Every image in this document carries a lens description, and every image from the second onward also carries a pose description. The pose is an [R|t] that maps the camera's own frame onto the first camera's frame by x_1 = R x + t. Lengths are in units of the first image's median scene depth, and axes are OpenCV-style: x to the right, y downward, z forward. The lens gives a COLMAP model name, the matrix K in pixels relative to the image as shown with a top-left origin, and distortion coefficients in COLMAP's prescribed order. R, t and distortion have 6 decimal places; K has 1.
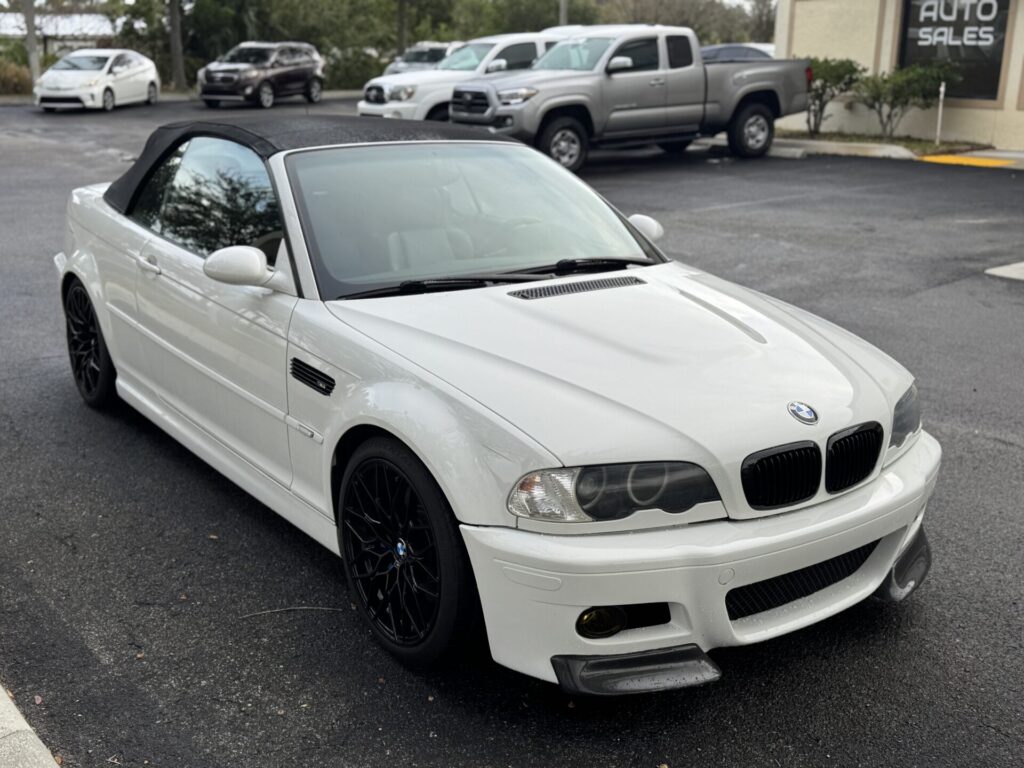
lens RADIAL K [[1071.8, 0, 512.0], [0, 1071.8, 384.0], [0, 0, 1]] dist [0.099890, -0.238109]
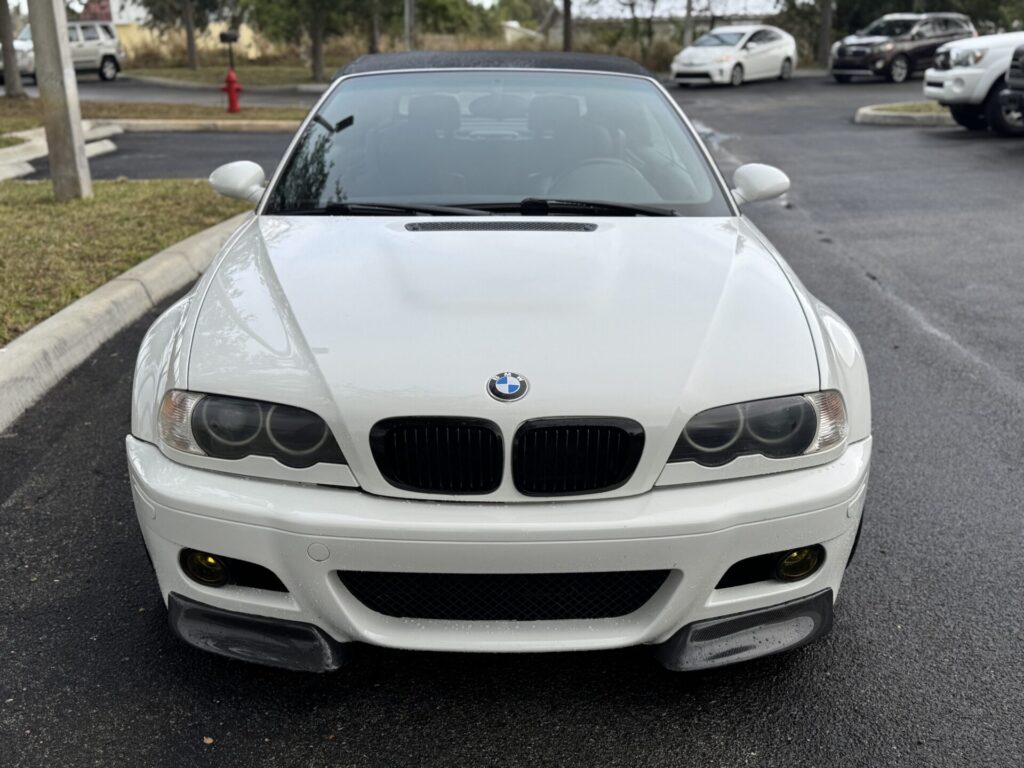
lens RADIAL K [[1071.8, 0, 512.0], [0, 1071.8, 384.0], [0, 0, 1]] dist [0.099890, -0.238109]
pose [[0.813168, 0.156709, -0.560535, 0.077332], [-0.148502, 0.987058, 0.060520, -0.002435], [0.562765, 0.034028, 0.825916, 0.038670]]
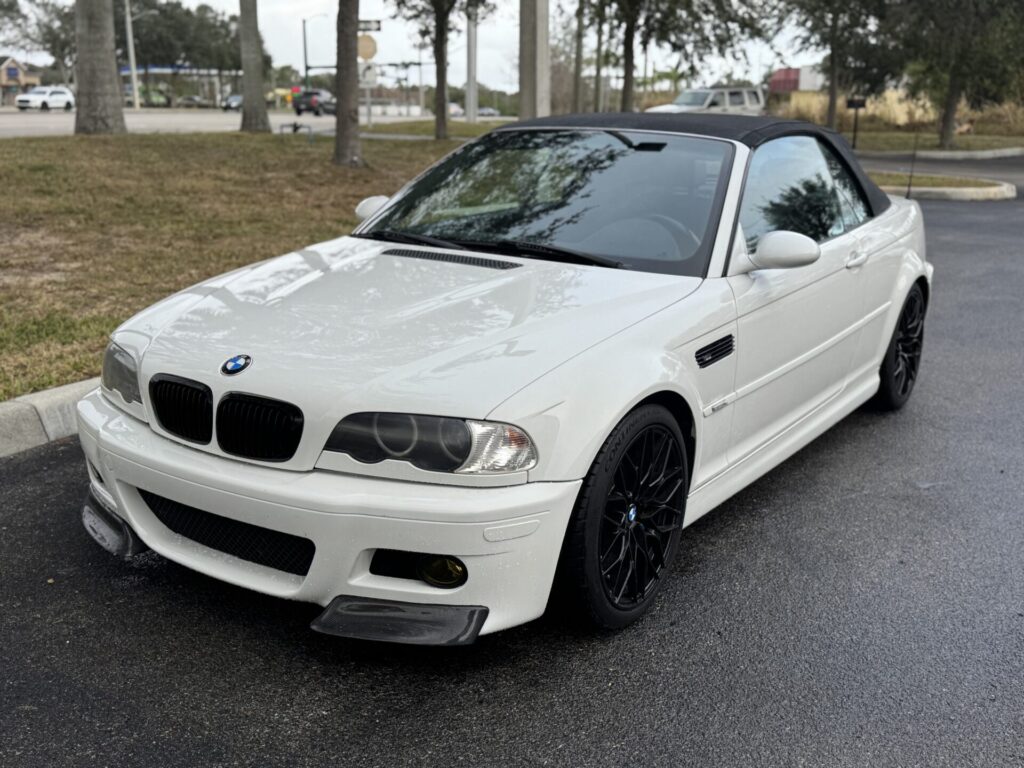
lens RADIAL K [[1071.8, 0, 512.0], [0, 1071.8, 384.0], [0, 0, 1]] dist [0.099890, -0.238109]
pose [[0.335171, 0.222615, -0.915480, 0.137042], [-0.272347, 0.953095, 0.132051, -0.016817], [0.901935, 0.205069, 0.380078, 0.093035]]
